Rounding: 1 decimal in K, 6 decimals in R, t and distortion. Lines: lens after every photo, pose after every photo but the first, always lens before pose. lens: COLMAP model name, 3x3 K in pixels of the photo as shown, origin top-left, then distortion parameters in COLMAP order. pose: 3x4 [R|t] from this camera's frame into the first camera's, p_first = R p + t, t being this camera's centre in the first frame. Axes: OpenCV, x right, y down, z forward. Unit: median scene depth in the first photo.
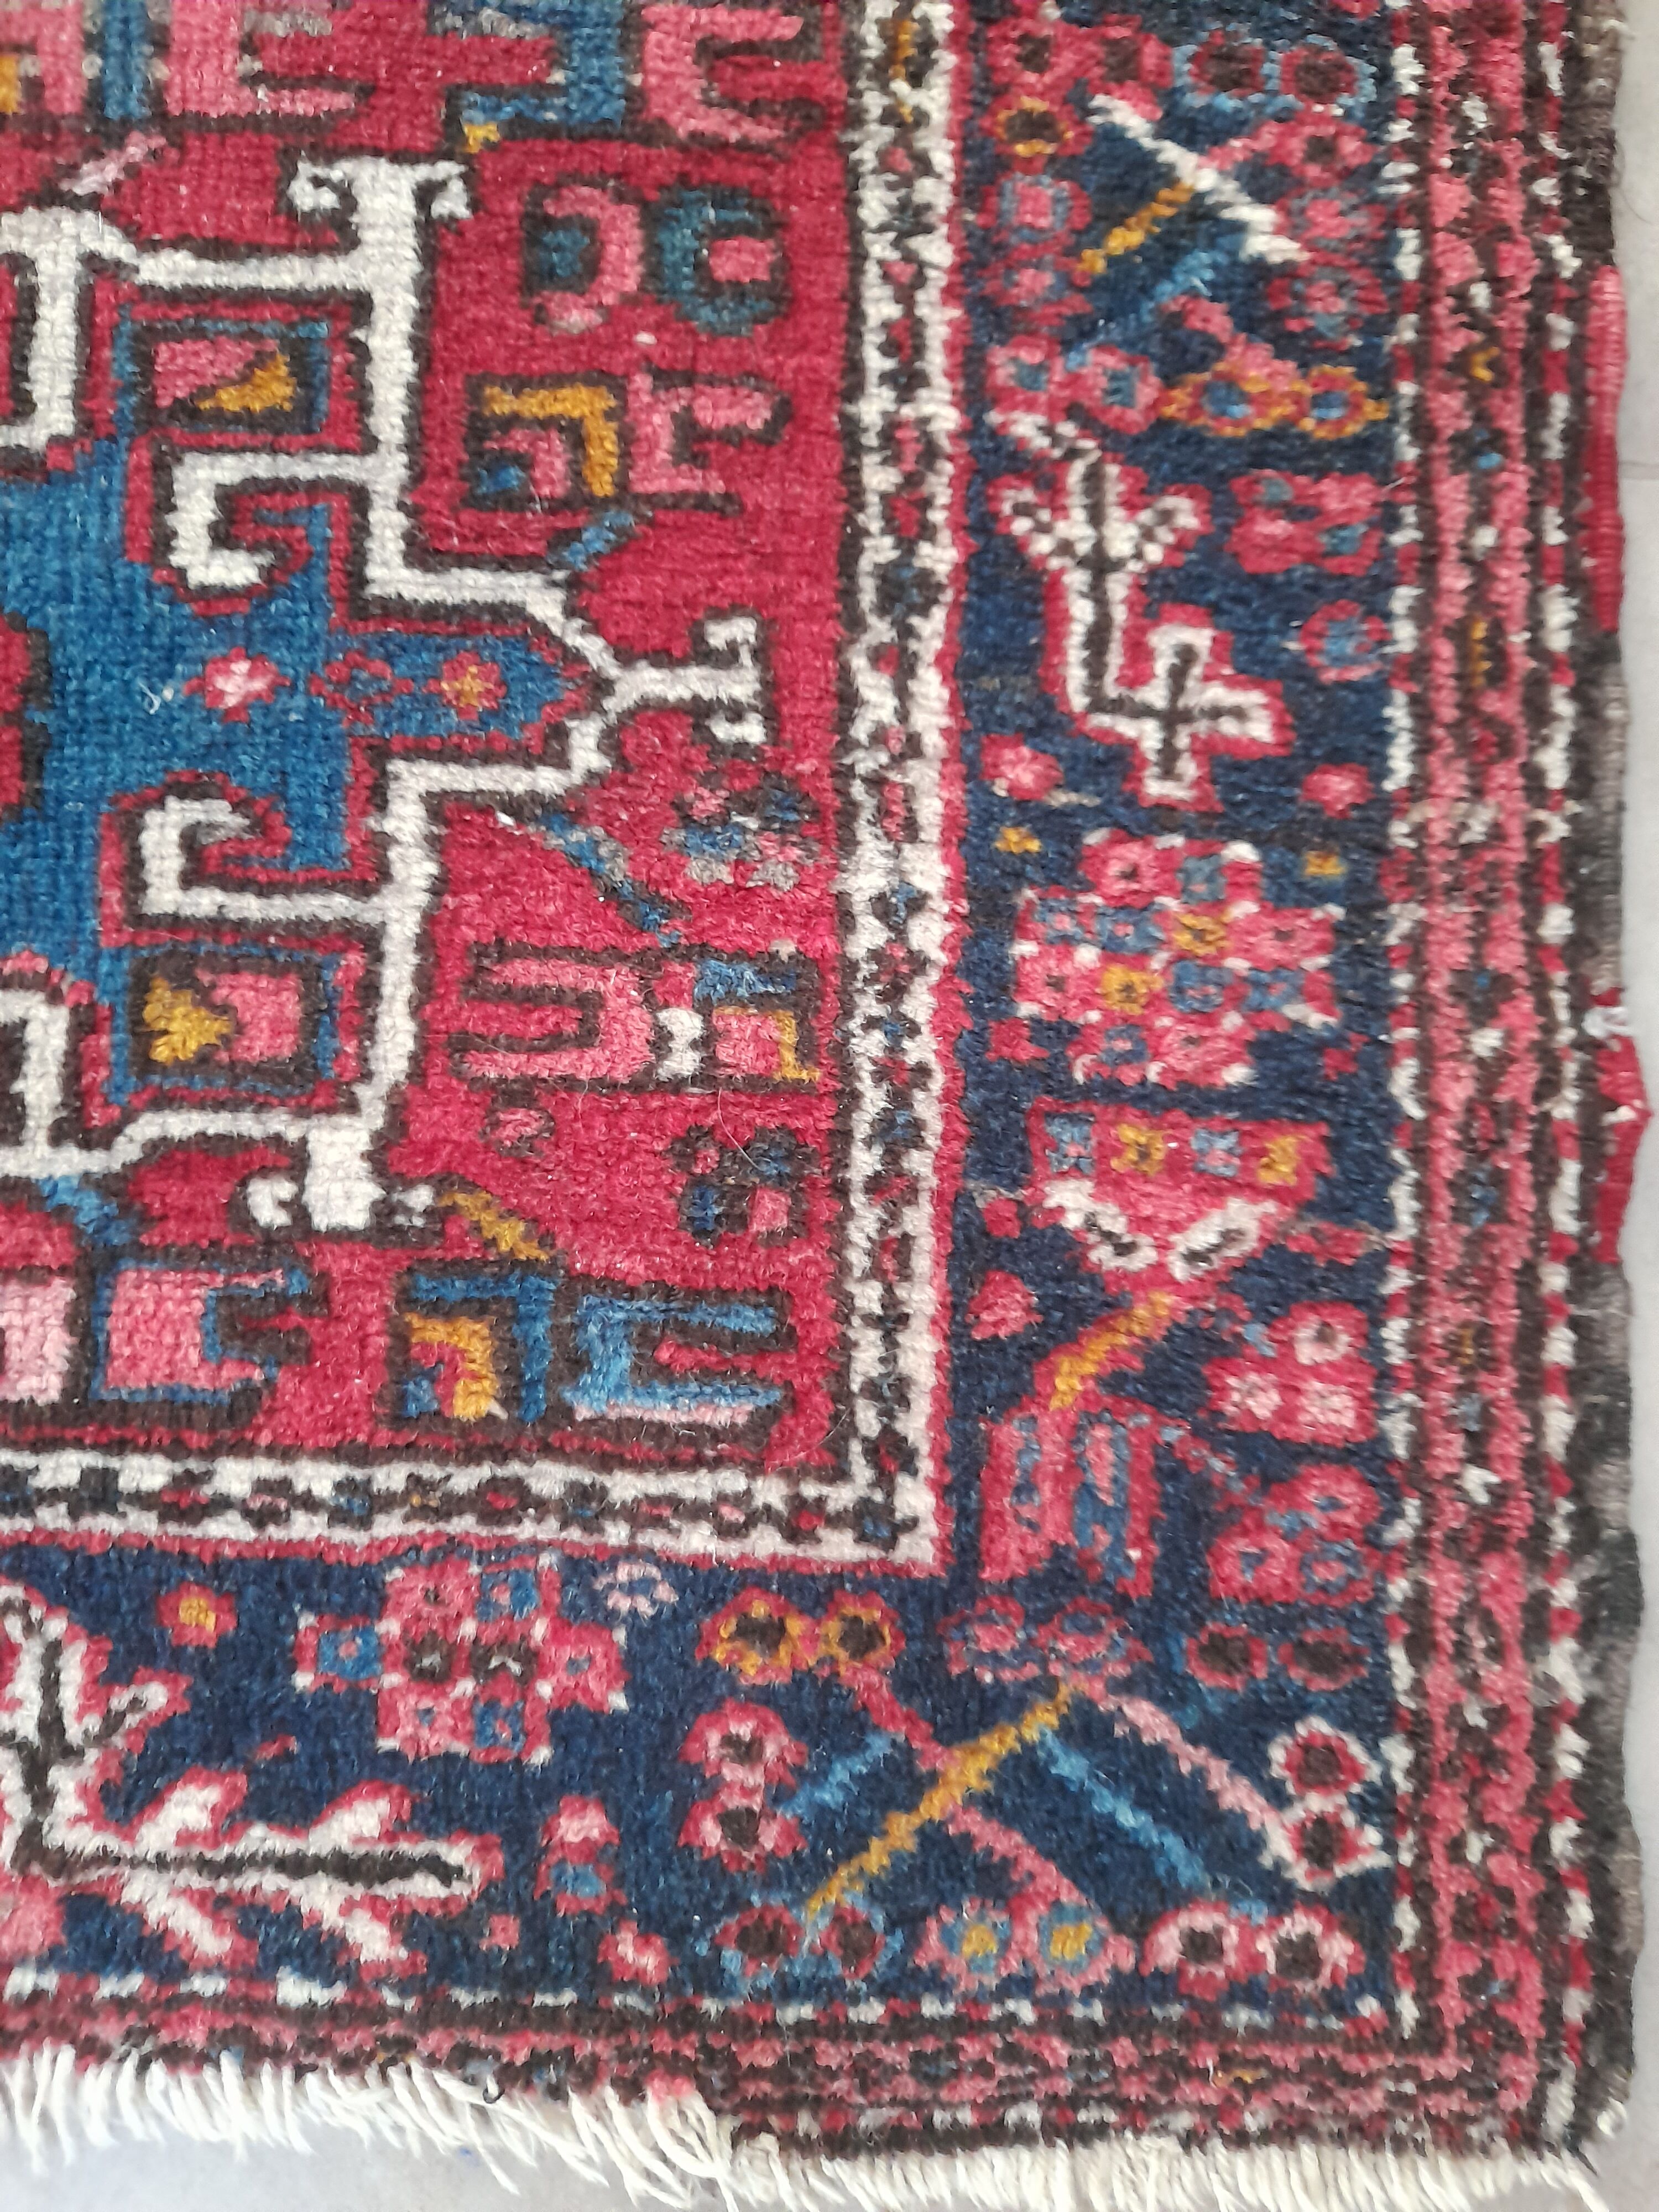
lens RADIAL K [[1651.7, 0, 829.5], [0, 1651.7, 1106.0], [0, 0, 1]] dist [0.005074, -0.000461]
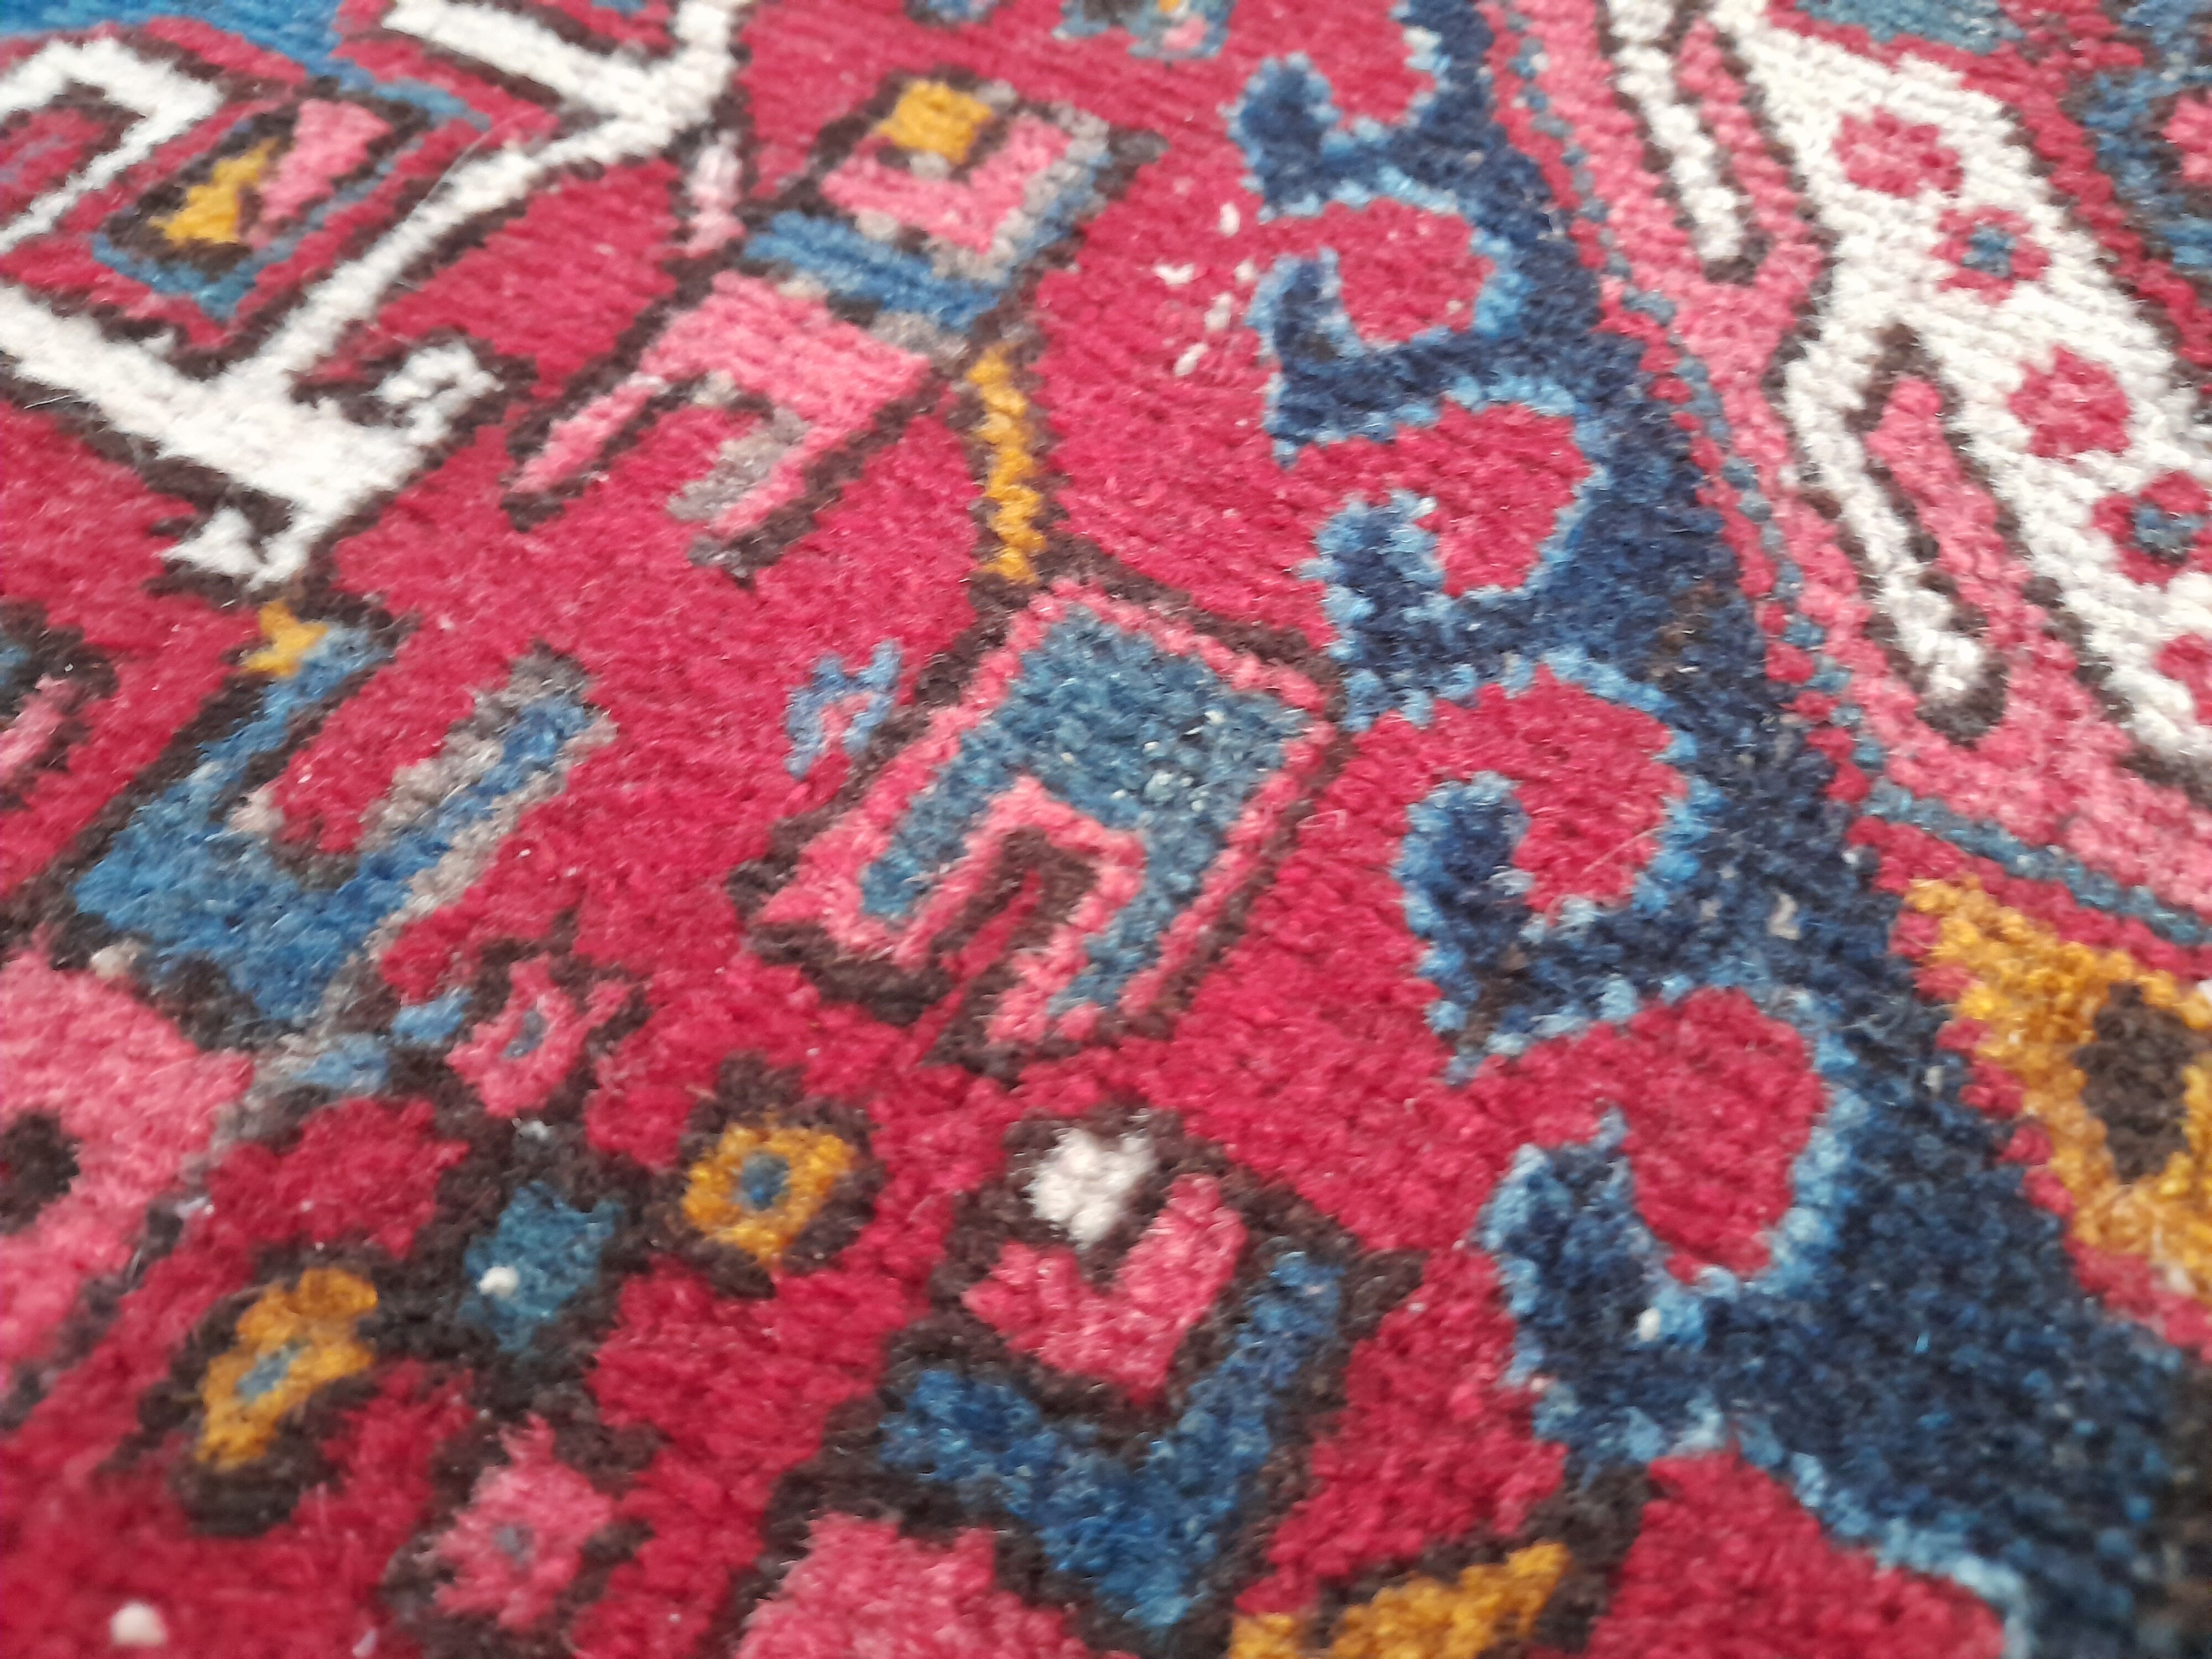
lens RADIAL K [[1651.7, 0, 1106.0], [0, 1651.7, 829.5], [0, 0, 1]] dist [0.005074, -0.000461]
pose [[-0.493571, 0.689756, -0.529740, -0.050739], [-0.869619, -0.382812, 0.311798, -0.974819], [0.012274, 0.614566, 0.788770, 0.709566]]
